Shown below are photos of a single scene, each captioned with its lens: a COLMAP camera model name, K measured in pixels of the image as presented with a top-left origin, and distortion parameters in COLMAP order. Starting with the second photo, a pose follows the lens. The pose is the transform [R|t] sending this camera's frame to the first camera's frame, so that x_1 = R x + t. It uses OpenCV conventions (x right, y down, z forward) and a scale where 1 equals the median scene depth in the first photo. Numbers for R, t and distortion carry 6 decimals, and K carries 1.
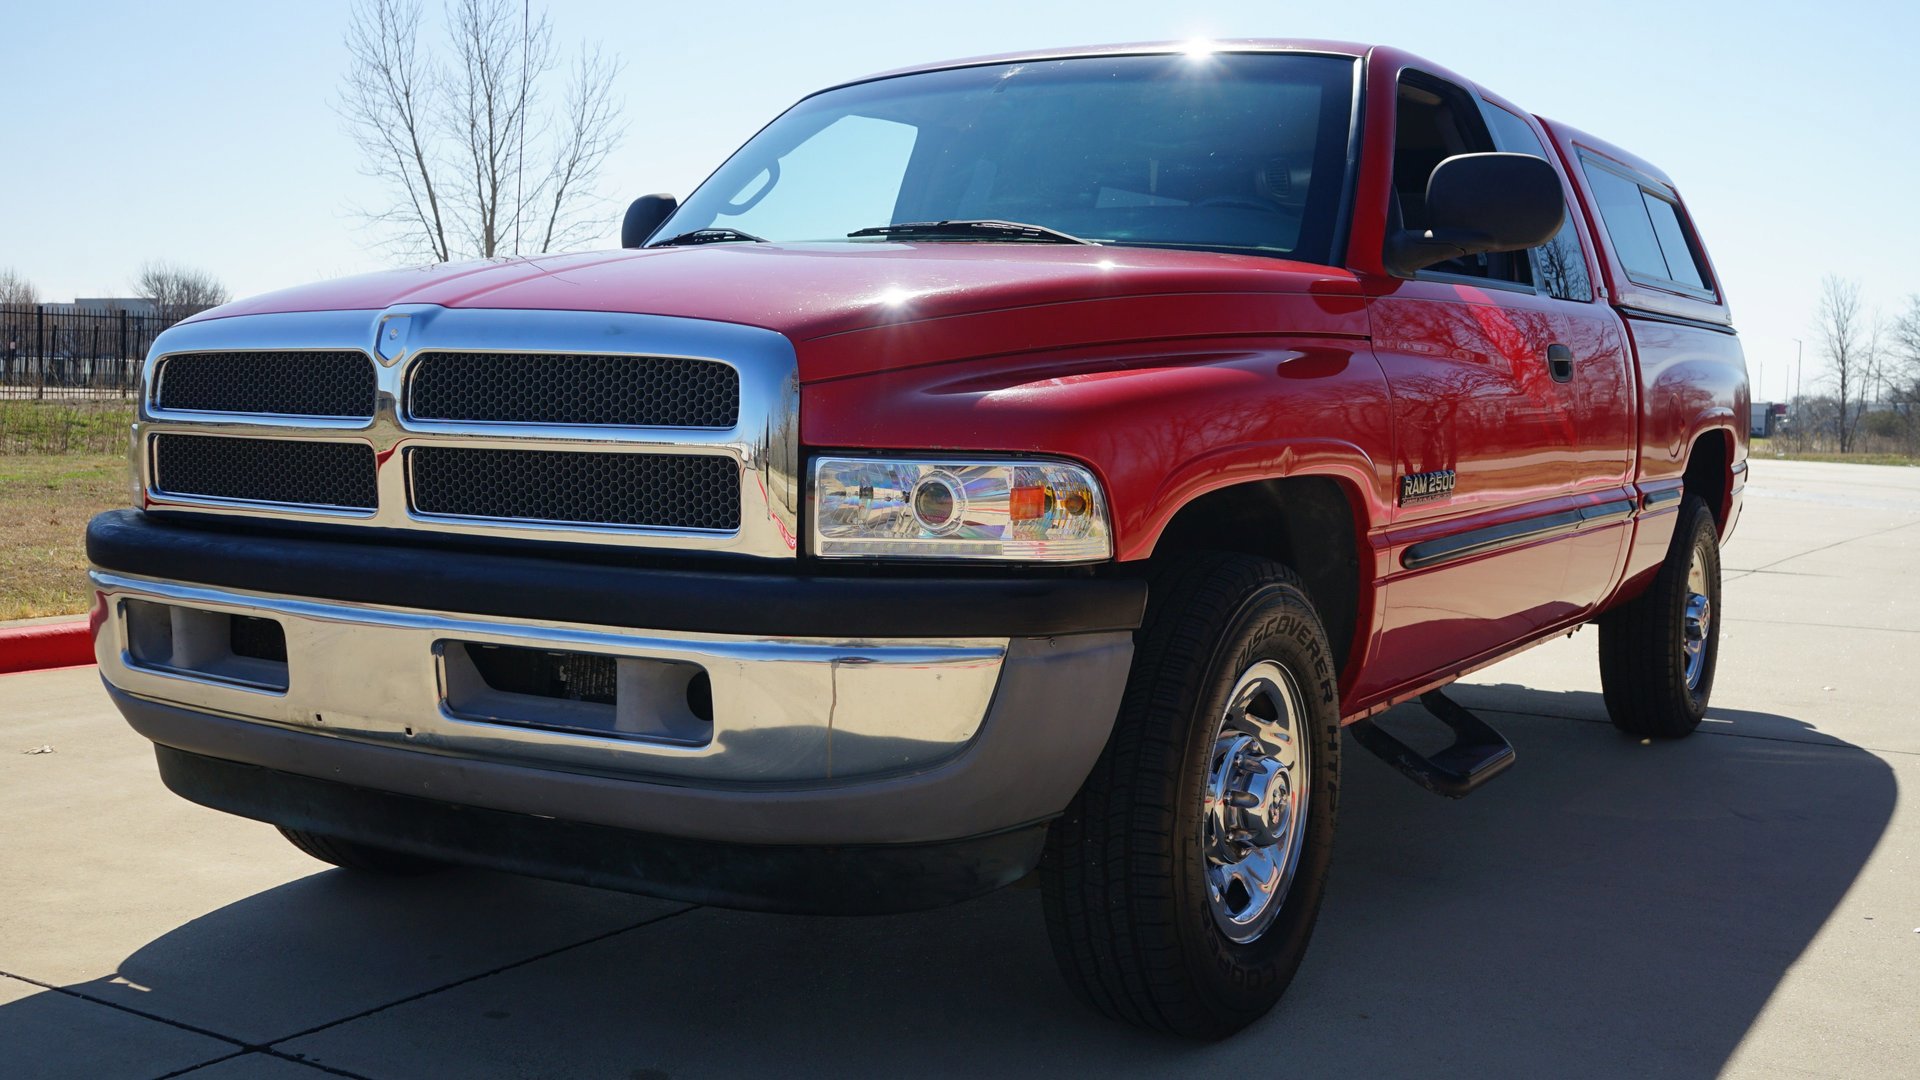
lens RADIAL K [[1957.8, 0, 938.1], [0, 1957.8, 504.2], [0, 0, 1]] dist [0.006206, 0.000000]
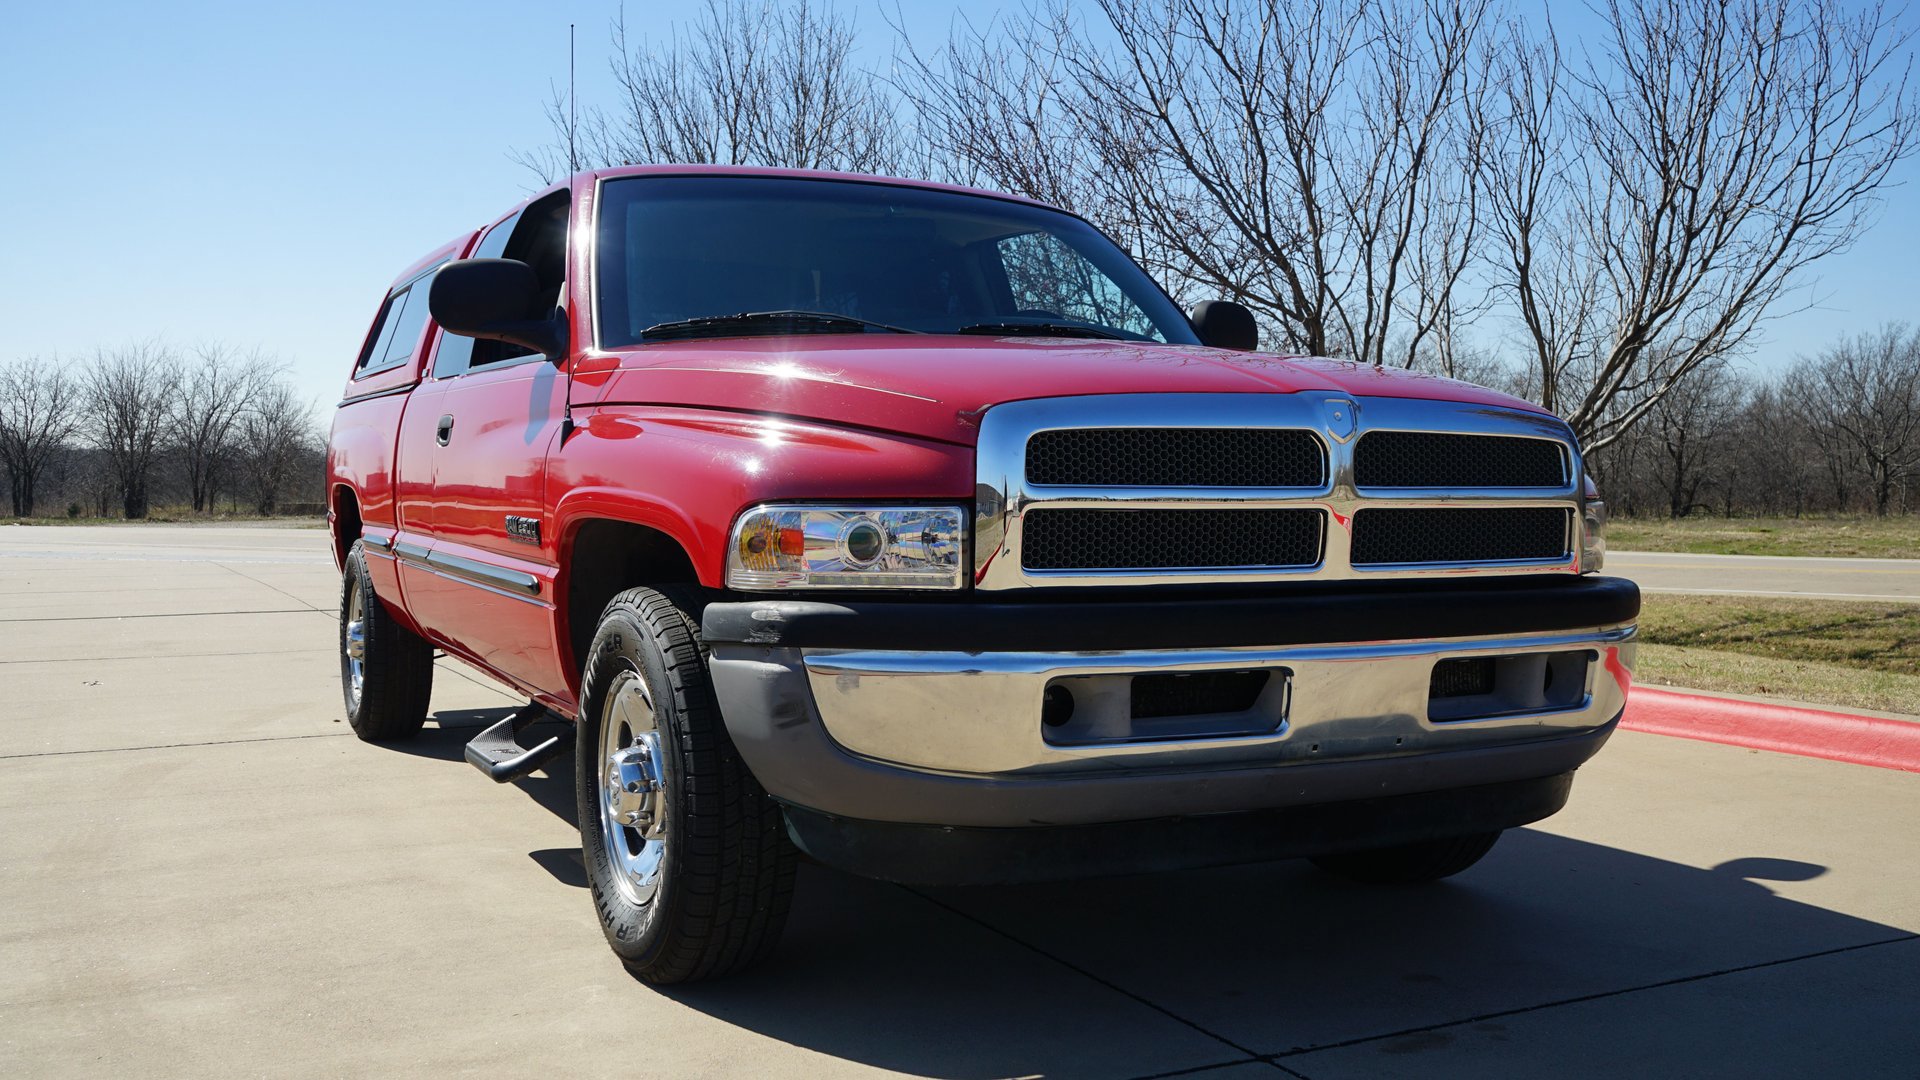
lens RADIAL K [[1696.7, 0, 961.0], [0, 1696.7, 552.9], [0, 0, 1]] dist [-0.002416, 0.010139]
pose [[0.534893, -0.057314, 0.842974, -1.248581], [0.058611, 0.997810, 0.030651, -0.047896], [-0.842885, 0.033013, 0.537081, 0.628890]]
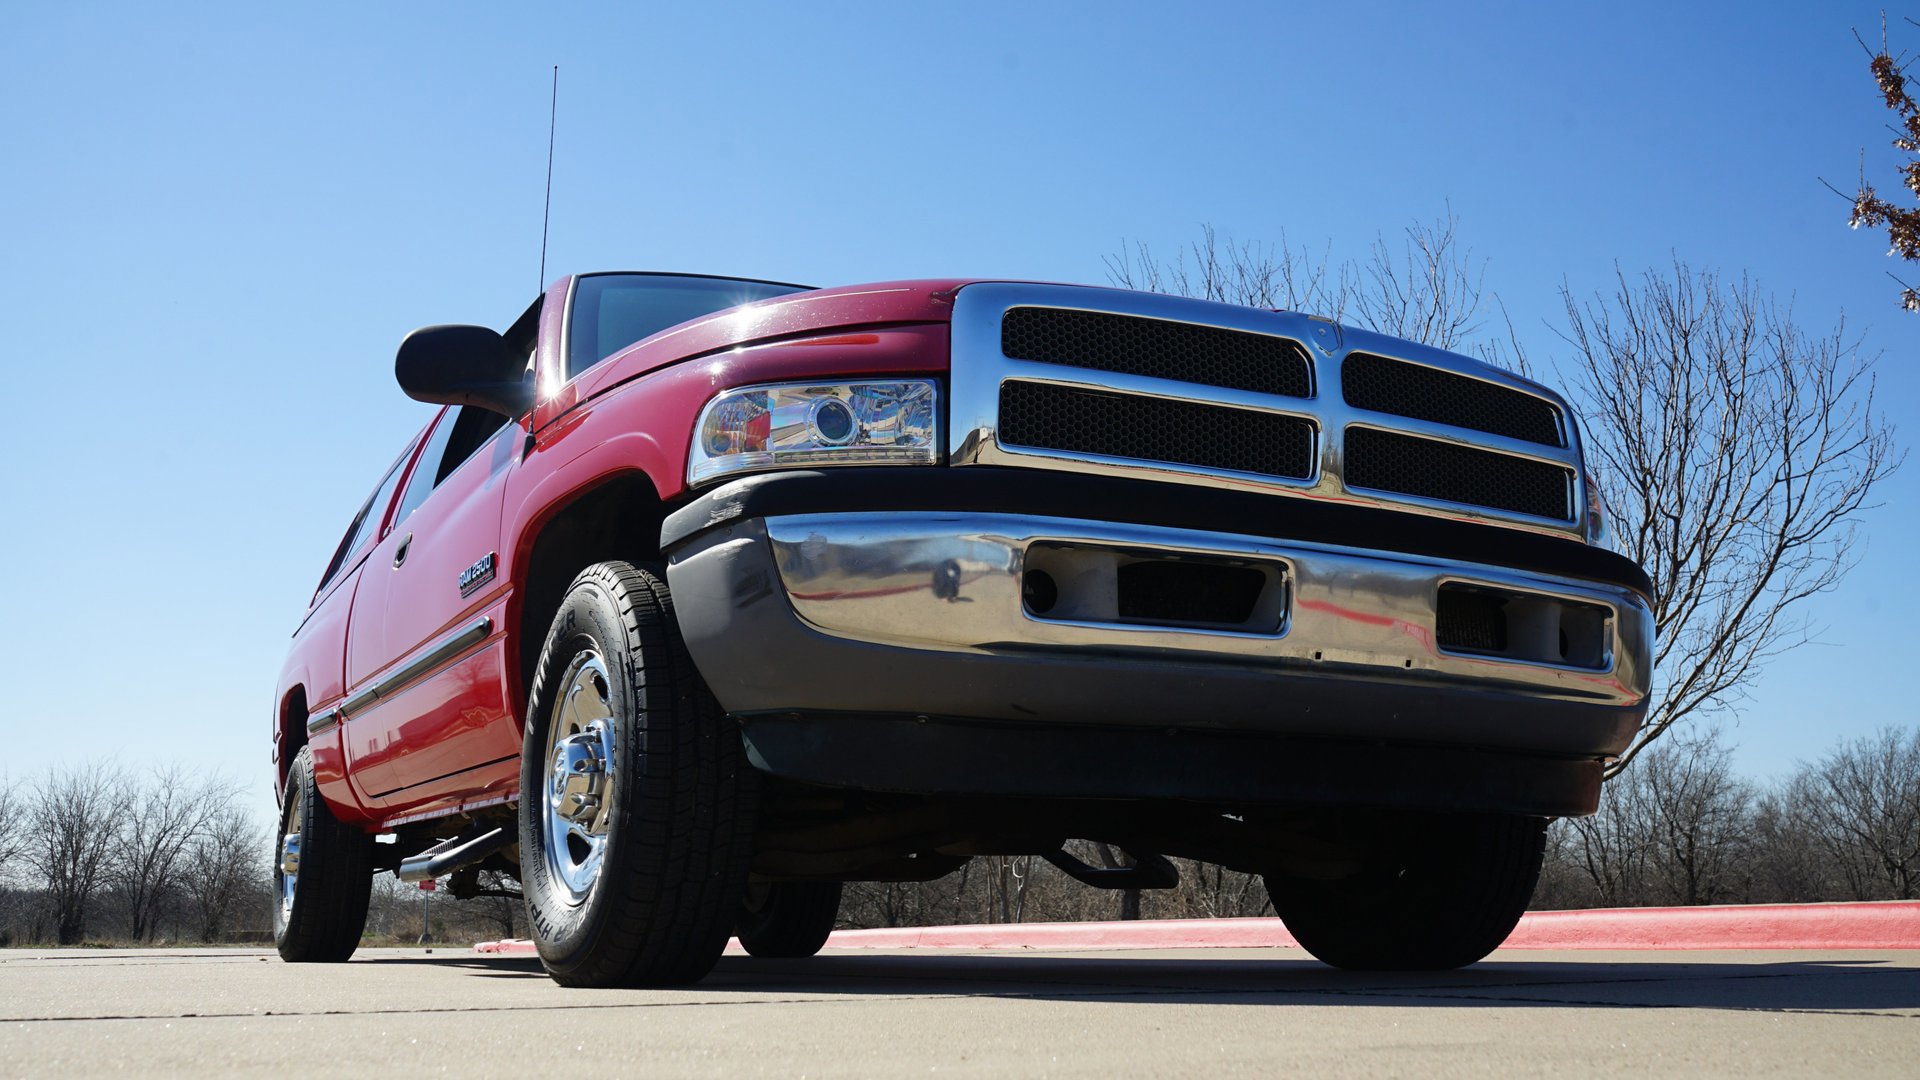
lens RADIAL K [[1744.8, 0, 963.1], [0, 1744.8, 571.3], [0, 0, 1]] dist [0.003230, 0.000000]
pose [[0.525743, 0.140131, 0.839022, -1.211604], [0.061887, 0.977423, -0.202025, 0.241672], [-0.848389, 0.158138, 0.505201, 0.667339]]
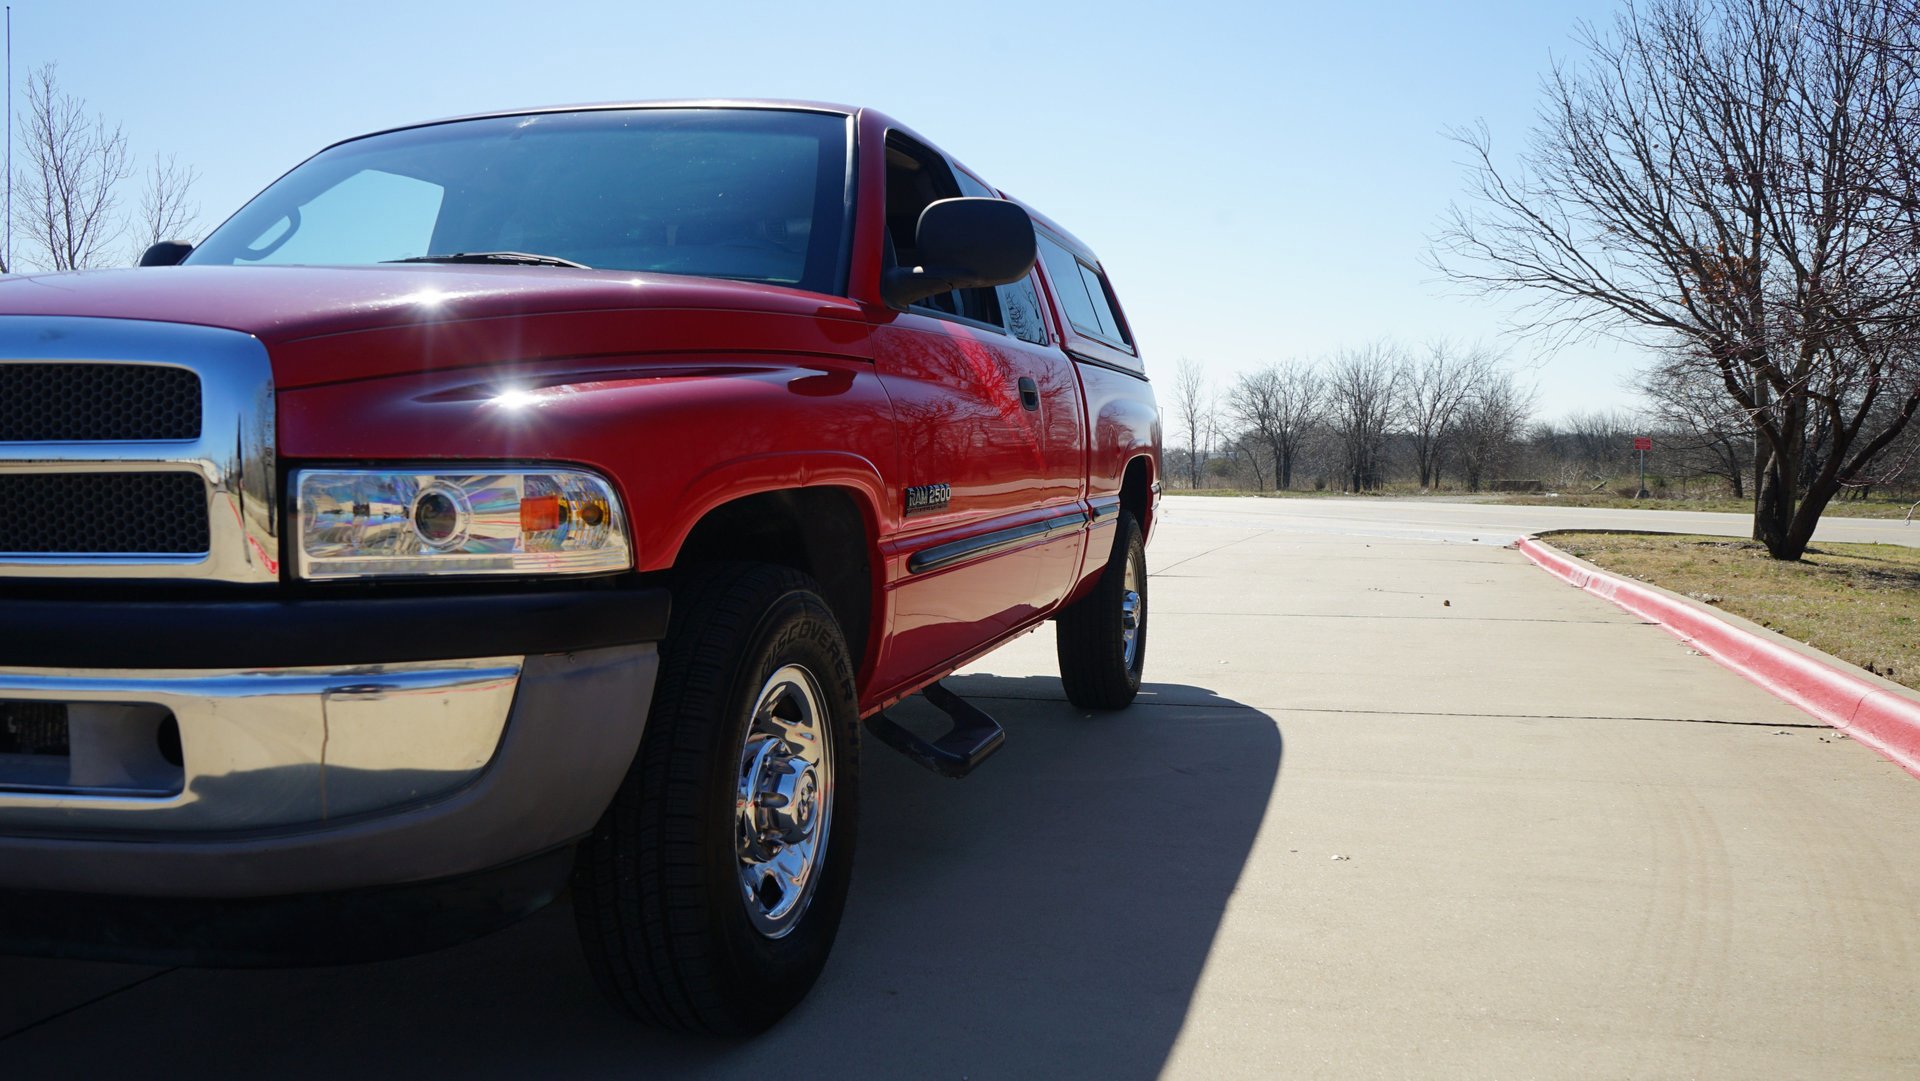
lens RADIAL K [[1580.1, 0, 961.4], [0, 1580.1, 544.1], [0, 0, 1]] dist [-0.002057, -0.006888]
pose [[0.959304, -0.036524, 0.280003, 0.023980], [0.036435, 0.999321, 0.005523, 0.015773], [-0.280014, 0.004904, 0.959983, 0.182125]]
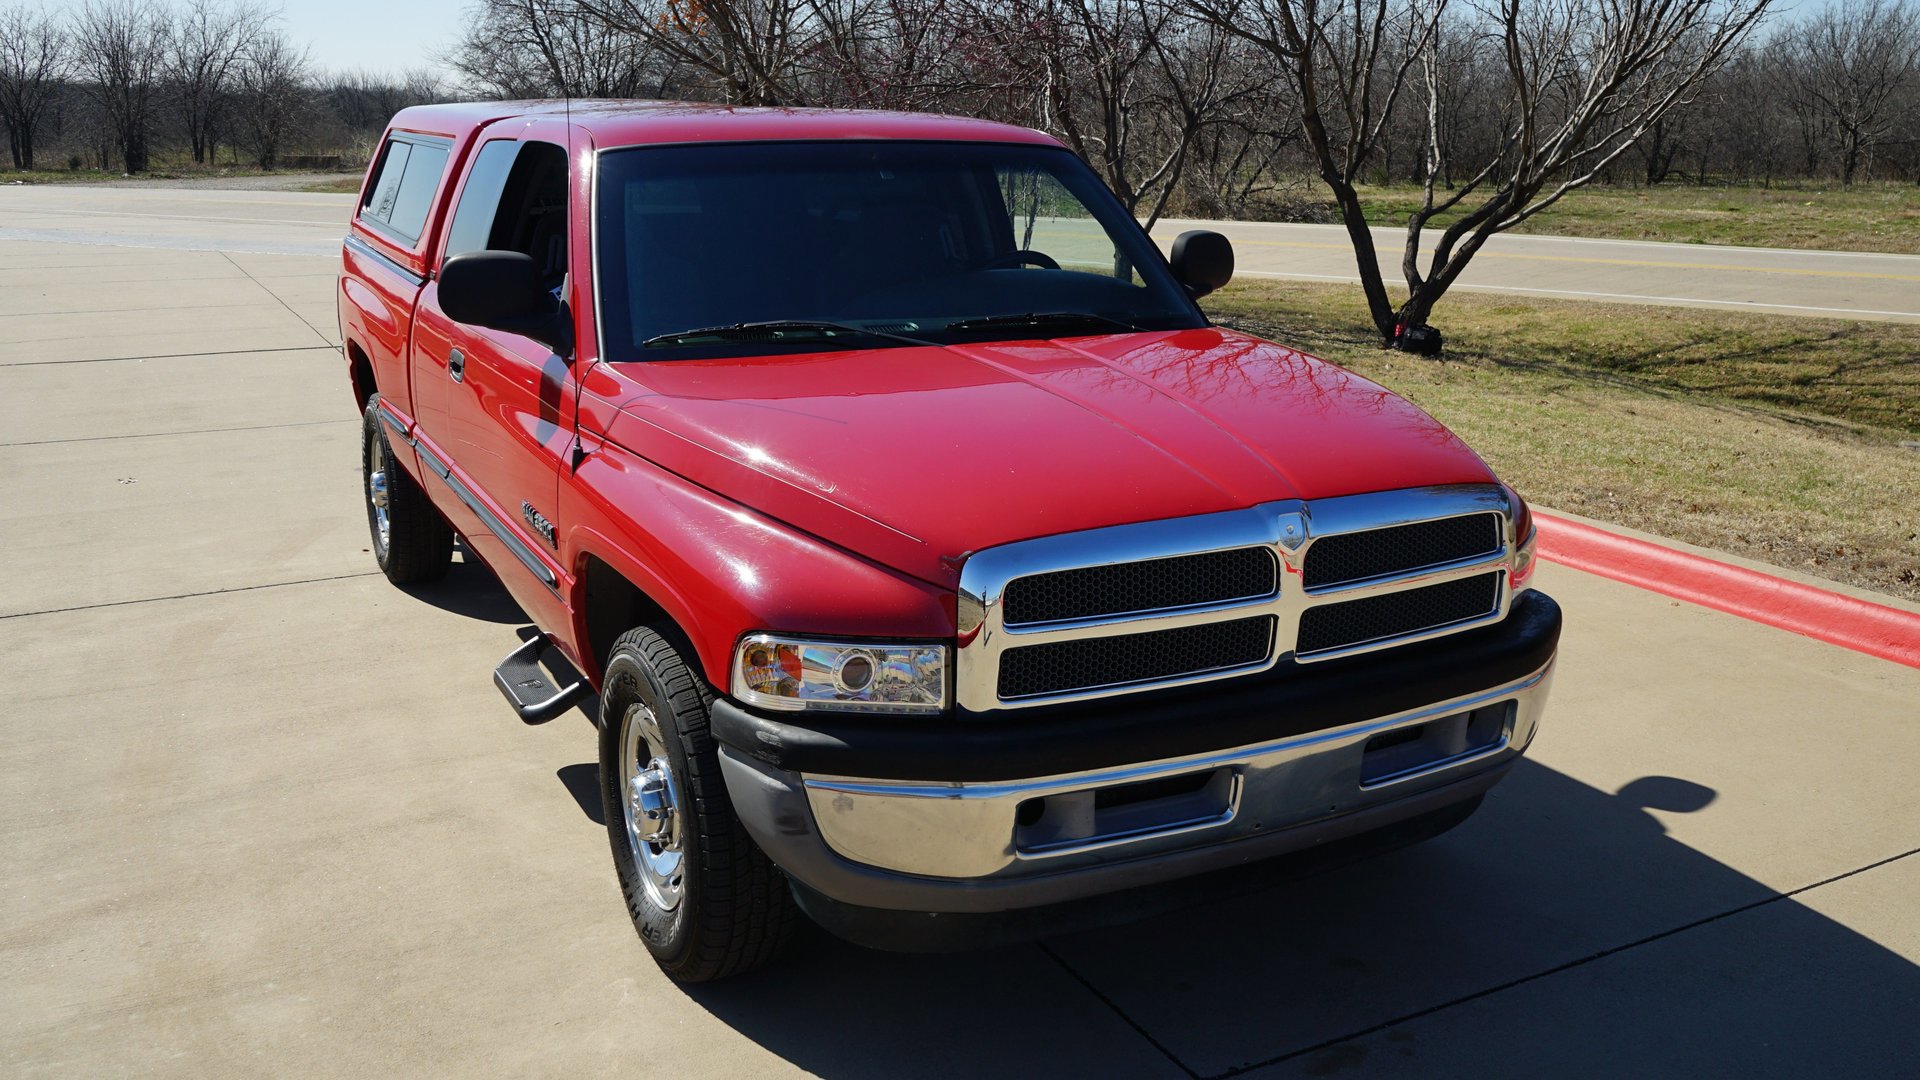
lens RADIAL K [[1632.0, 0, 1000.6], [0, 1632.0, 523.1], [0, 0, 1]] dist [-0.012787, 0.009268]
pose [[0.513370, -0.219407, 0.829646, -1.247087], [0.053330, 0.973052, 0.224333, -0.336827], [-0.856509, -0.070921, 0.511237, 0.599412]]
